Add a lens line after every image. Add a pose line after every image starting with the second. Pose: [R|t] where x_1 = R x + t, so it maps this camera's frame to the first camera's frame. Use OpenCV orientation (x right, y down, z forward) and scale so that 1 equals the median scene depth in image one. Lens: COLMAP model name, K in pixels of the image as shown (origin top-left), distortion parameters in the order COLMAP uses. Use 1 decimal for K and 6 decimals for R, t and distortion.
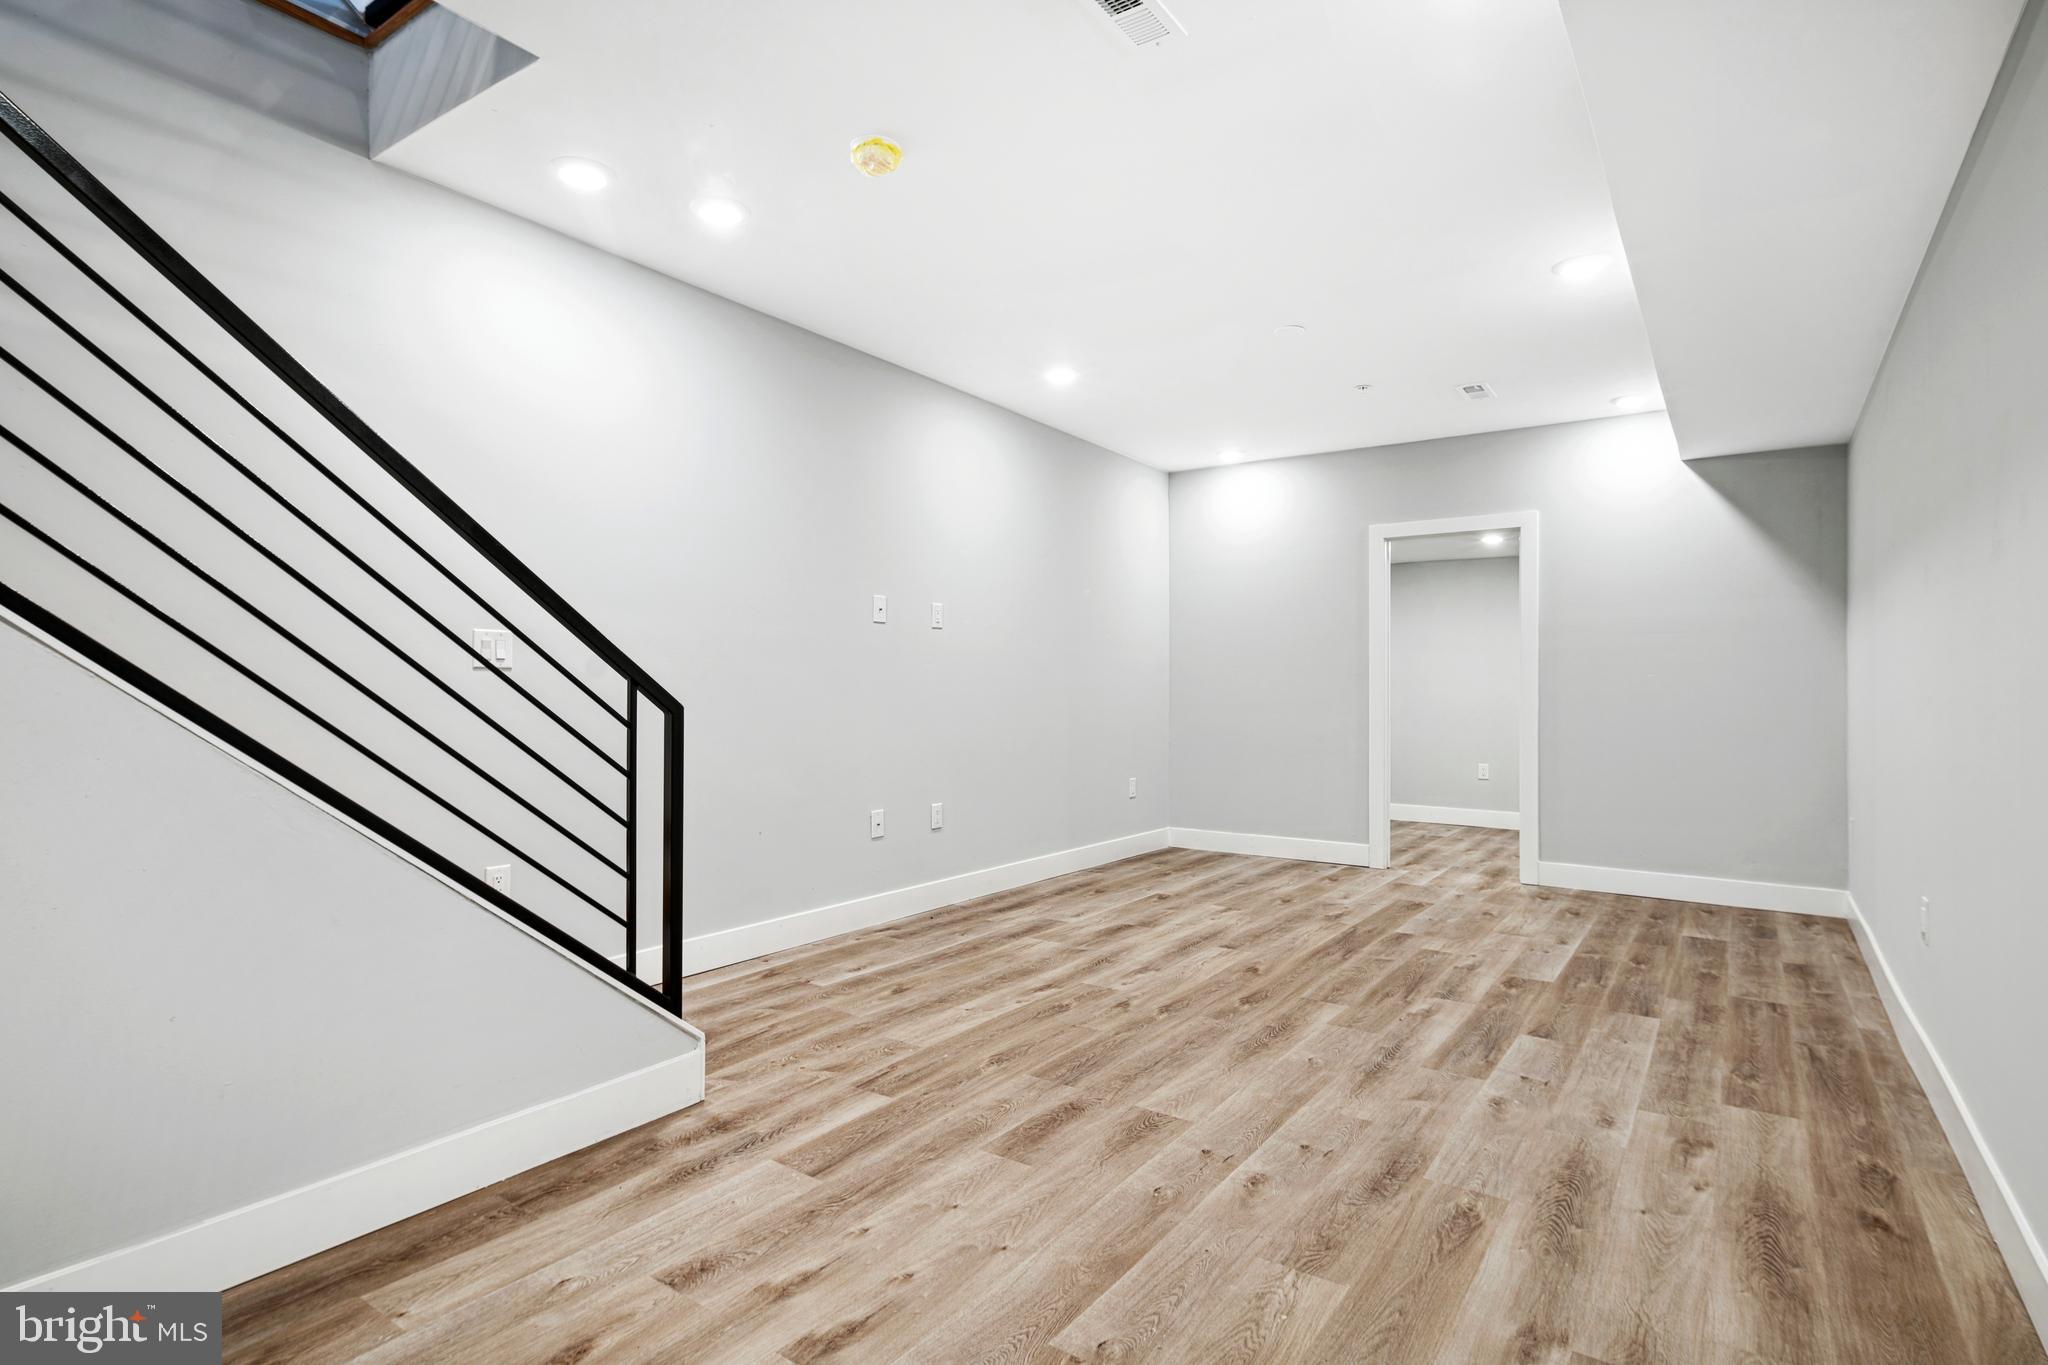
lens RADIAL K [[1001.5, 0, 1037.3], [0, 1001.5, 695.0], [0, 0, 1]] dist [0.001286, -0.001721]
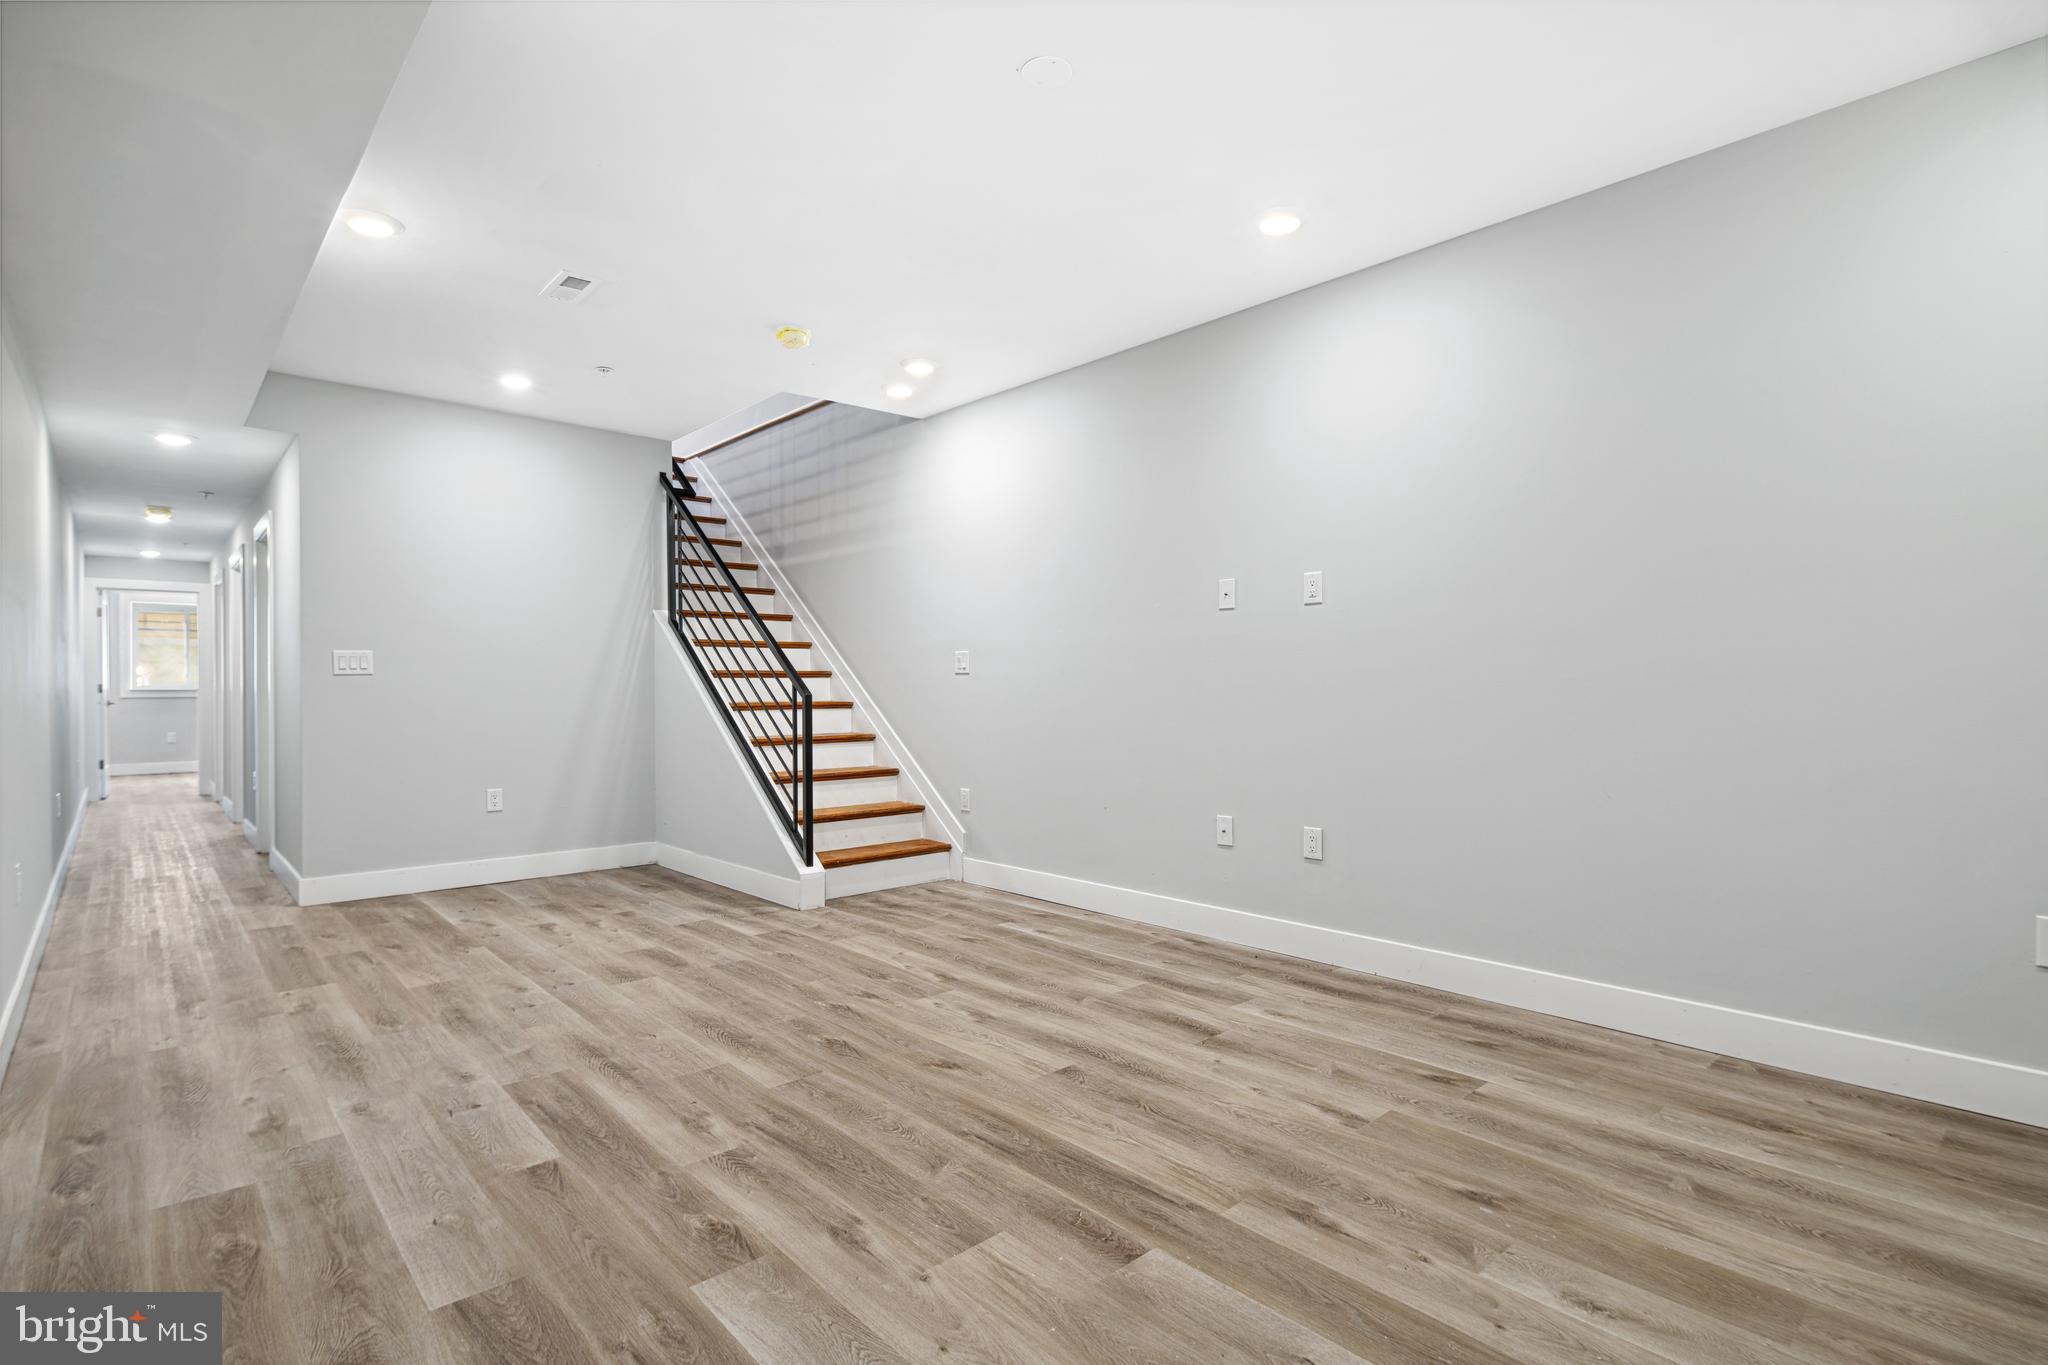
lens RADIAL K [[1001.5, 0, 1033.6], [0, 1001.5, 695.1], [0, 0, 1]] dist [0.001286, -0.001721]
pose [[-0.215436, 0.004628, -0.976507, 1.114576], [-0.003424, 0.999979, 0.005494, 0.001609], [0.976512, 0.004527, -0.215415, 1.489287]]
